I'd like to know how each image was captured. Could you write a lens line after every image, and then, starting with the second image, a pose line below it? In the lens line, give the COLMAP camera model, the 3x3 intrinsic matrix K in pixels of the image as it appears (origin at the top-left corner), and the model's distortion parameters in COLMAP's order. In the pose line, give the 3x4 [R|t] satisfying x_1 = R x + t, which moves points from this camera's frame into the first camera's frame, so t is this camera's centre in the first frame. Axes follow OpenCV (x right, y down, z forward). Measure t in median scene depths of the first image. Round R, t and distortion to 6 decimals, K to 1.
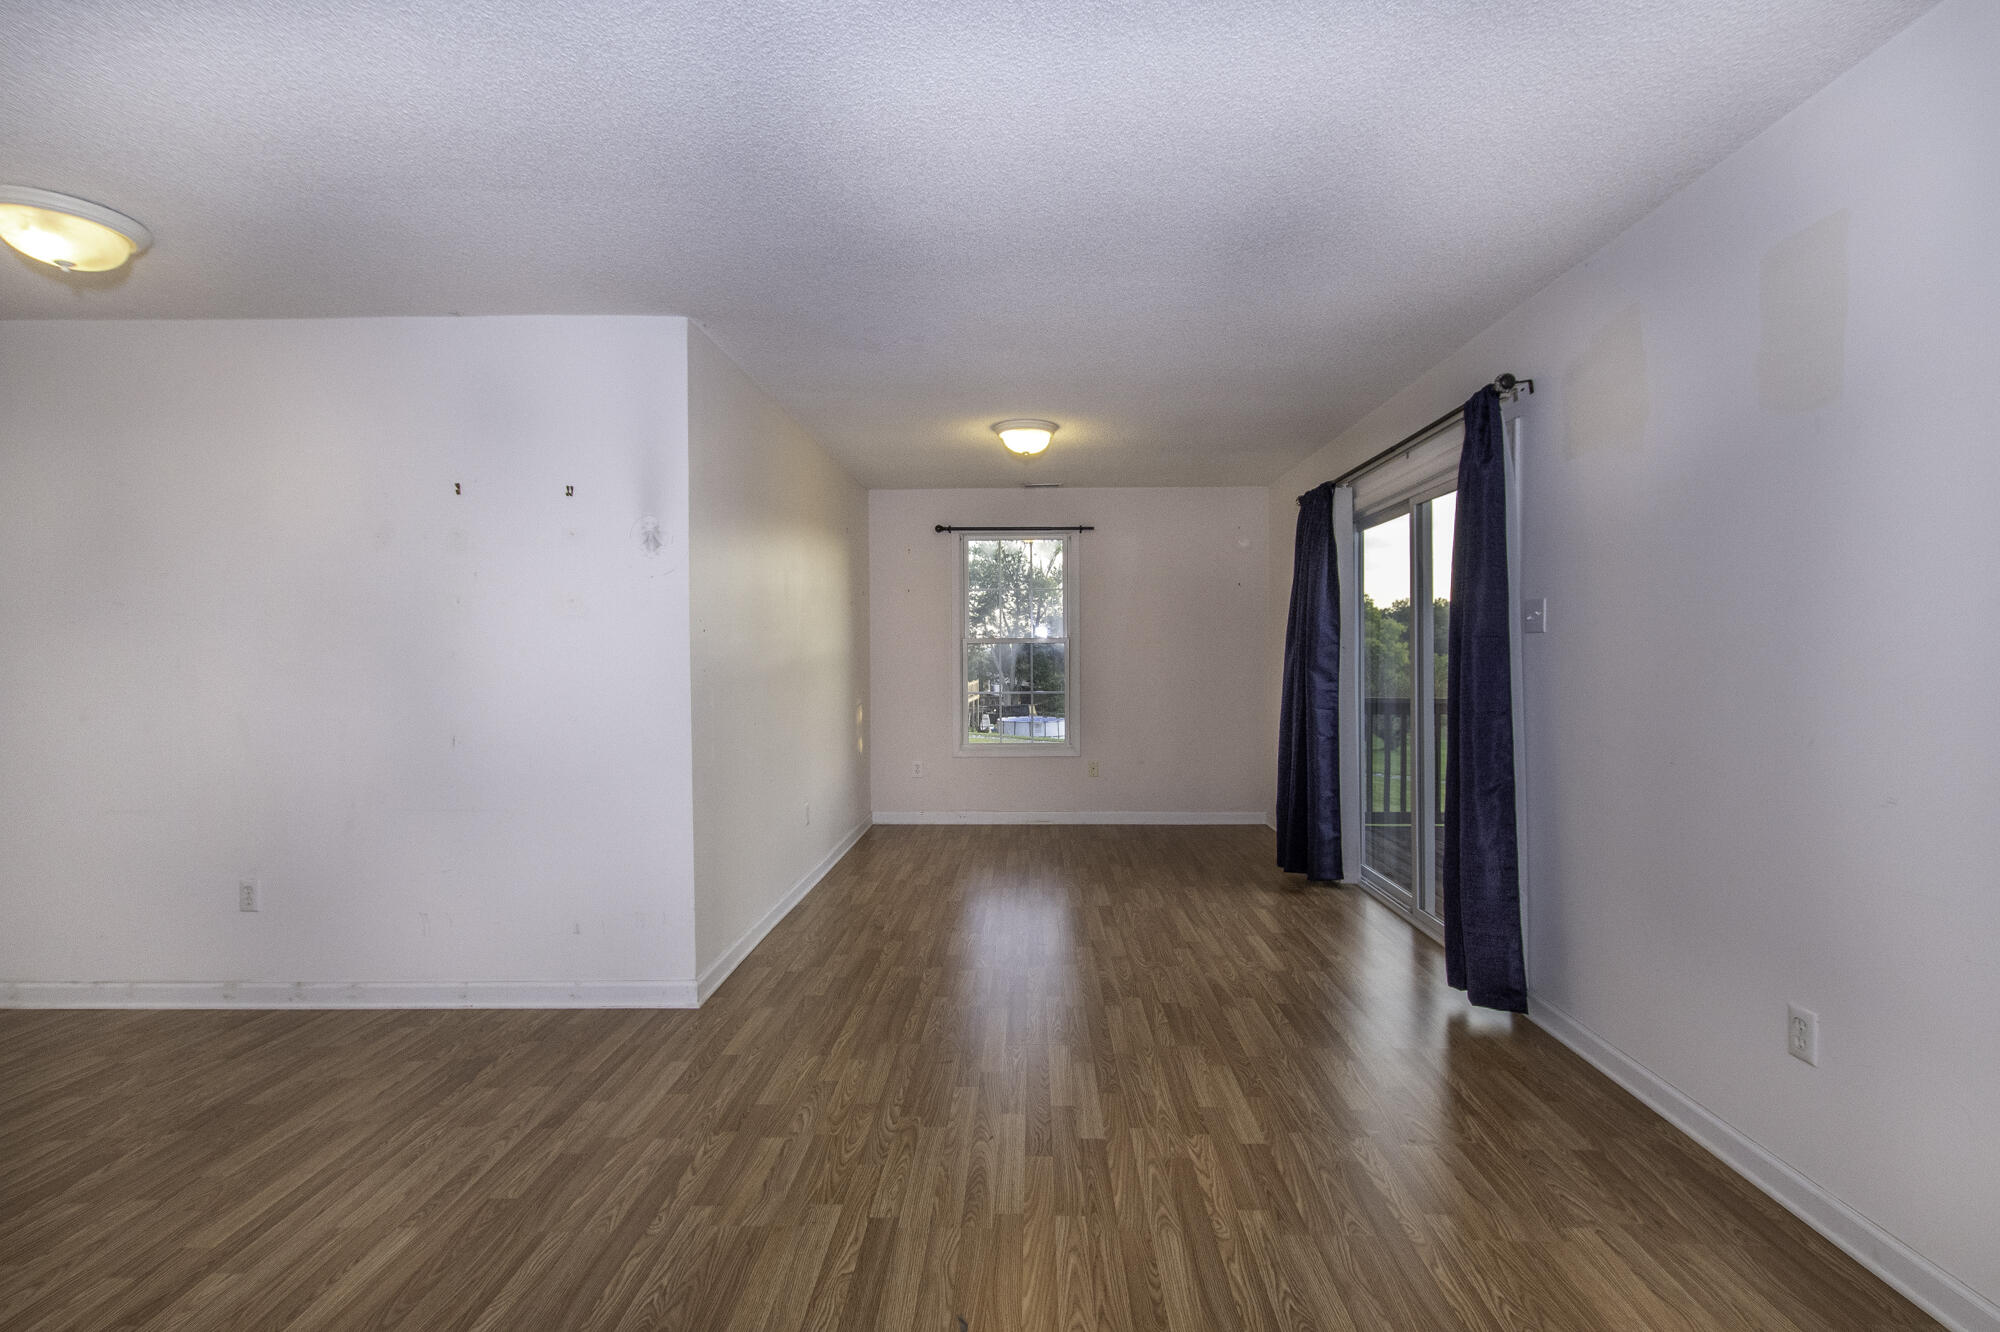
lens RADIAL K [[882.9, 0, 1006.8], [0, 882.9, 662.1], [0, 0, 1]] dist [0.017459, -0.005785]
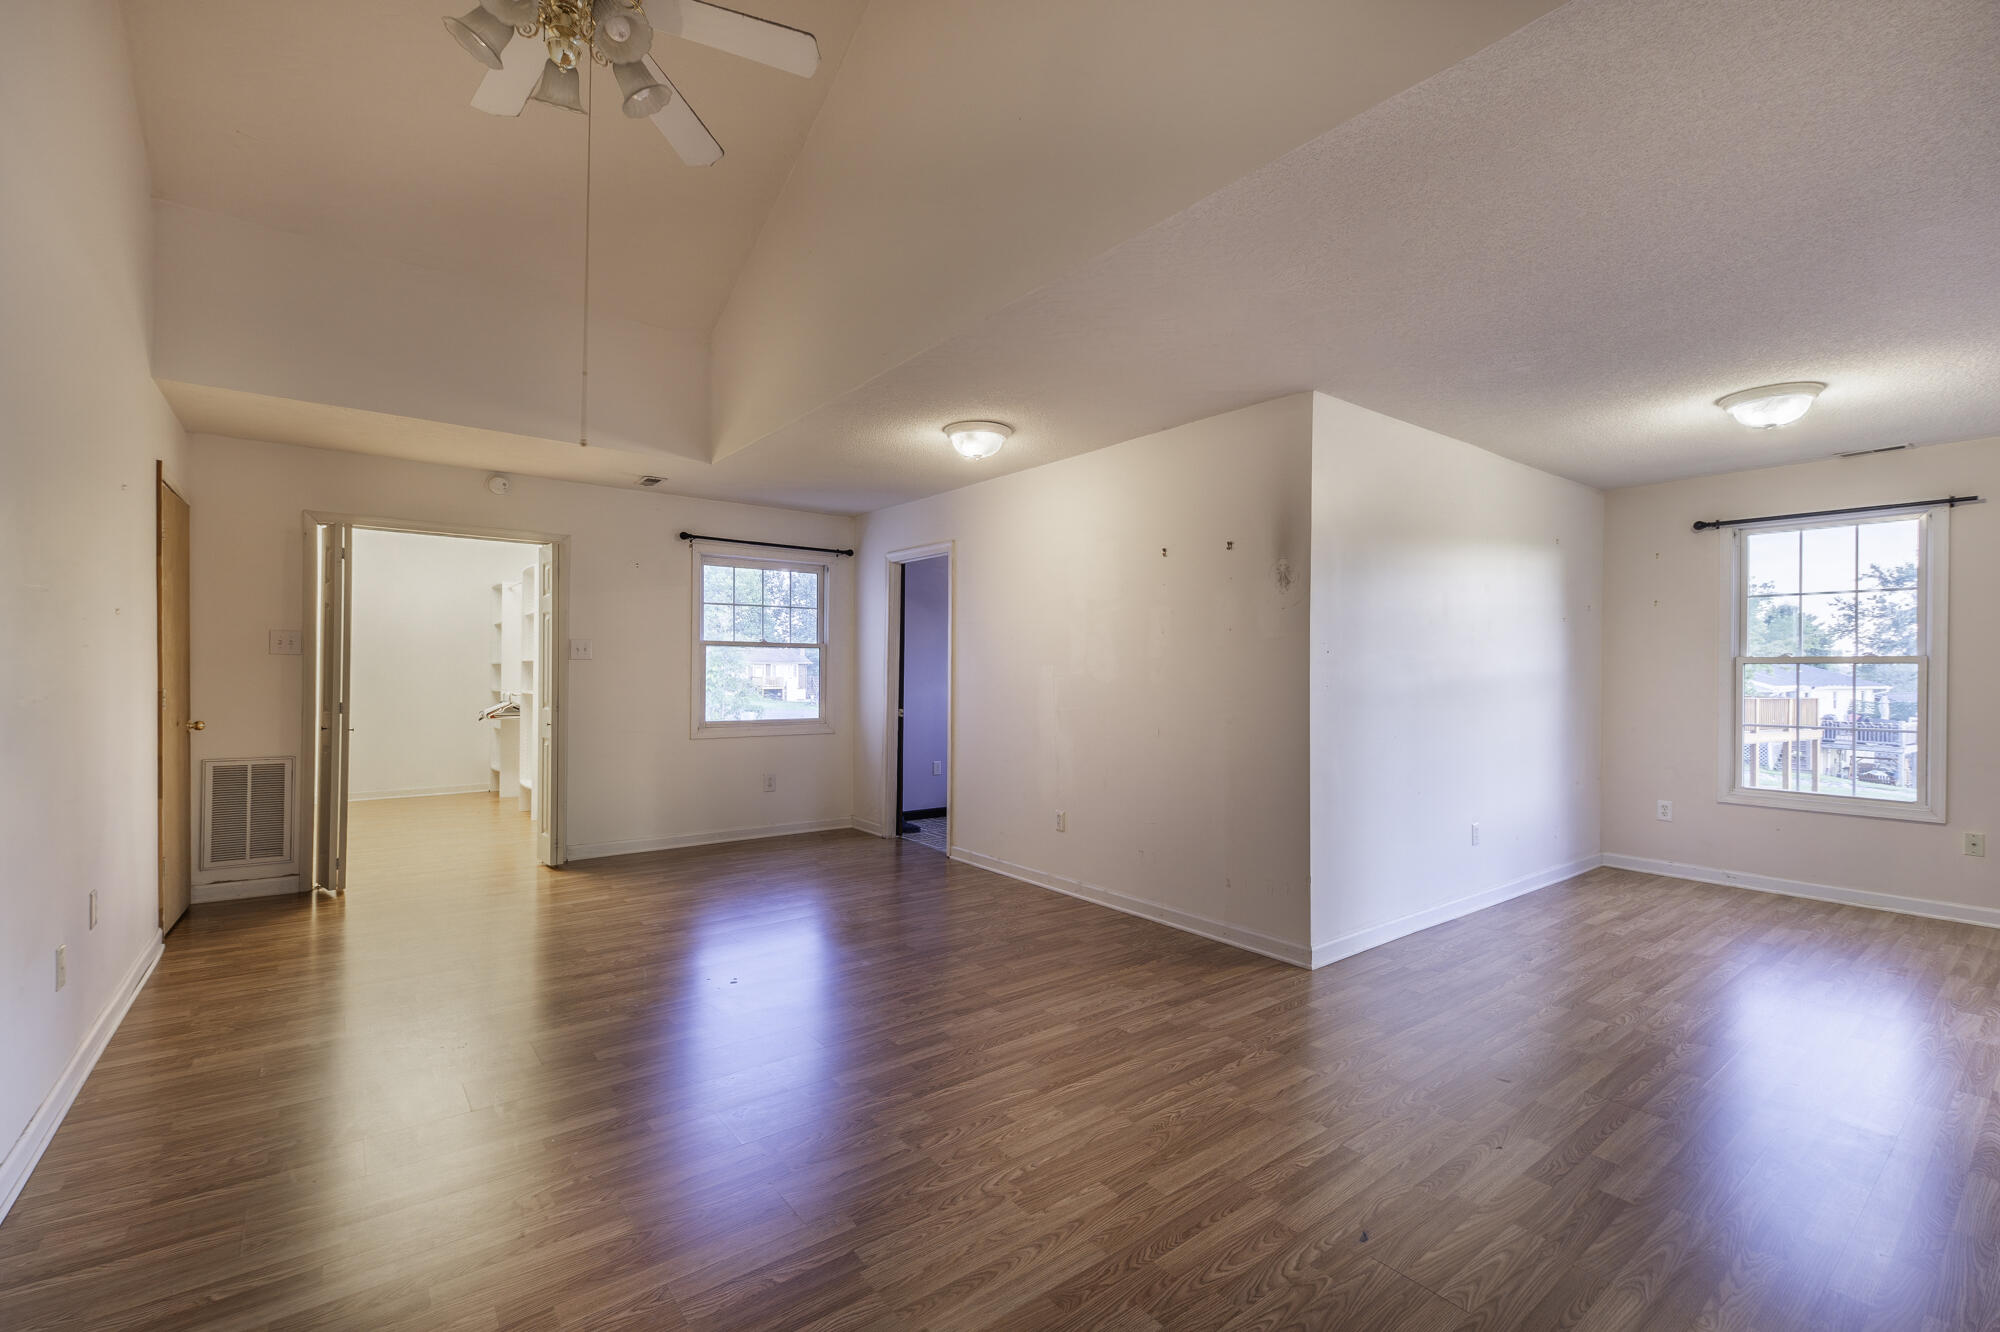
lens RADIAL K [[891.7, 0, 1000.0], [0, 891.7, 666.0], [0, 0, 1]] dist [0.021894, 0.000081]
pose [[0.624336, 0.006342, -0.781130, 0.370714], [-0.019291, 0.999787, -0.007301, 0.000521], [0.780918, 0.019627, 0.624325, -0.093098]]
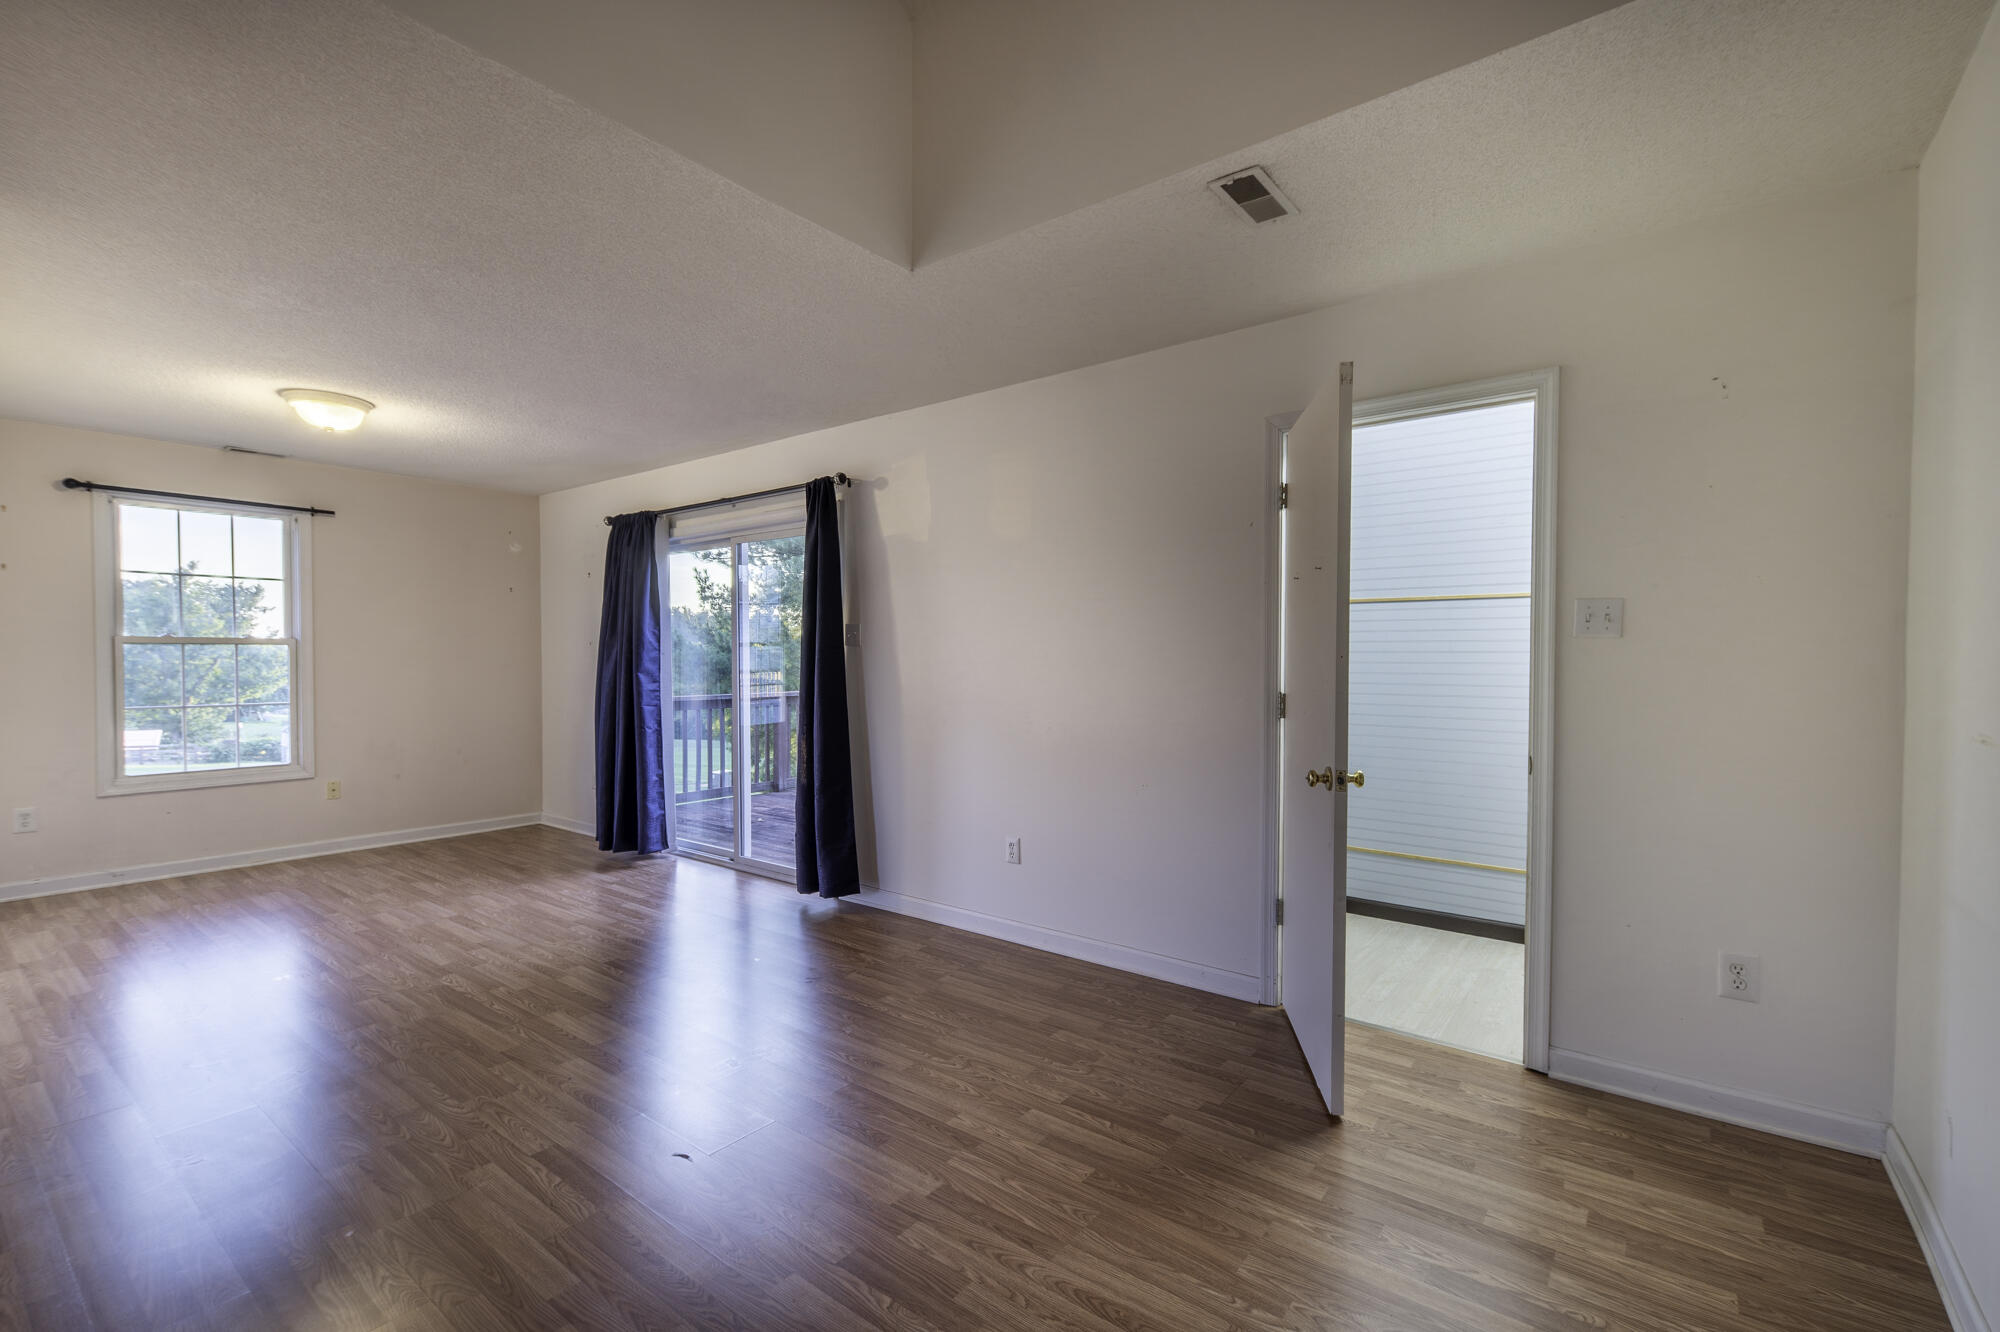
lens RADIAL K [[882.9, 0, 1006.8], [0, 882.9, 662.1], [0, 0, 1]] dist [0.017459, -0.005785]
pose [[0.590687, 0.001390, 0.806899, -0.444734], [0.003852, 0.999982, -0.004542, 0.002949], [-0.806891, 0.005791, 0.590672, -0.101622]]
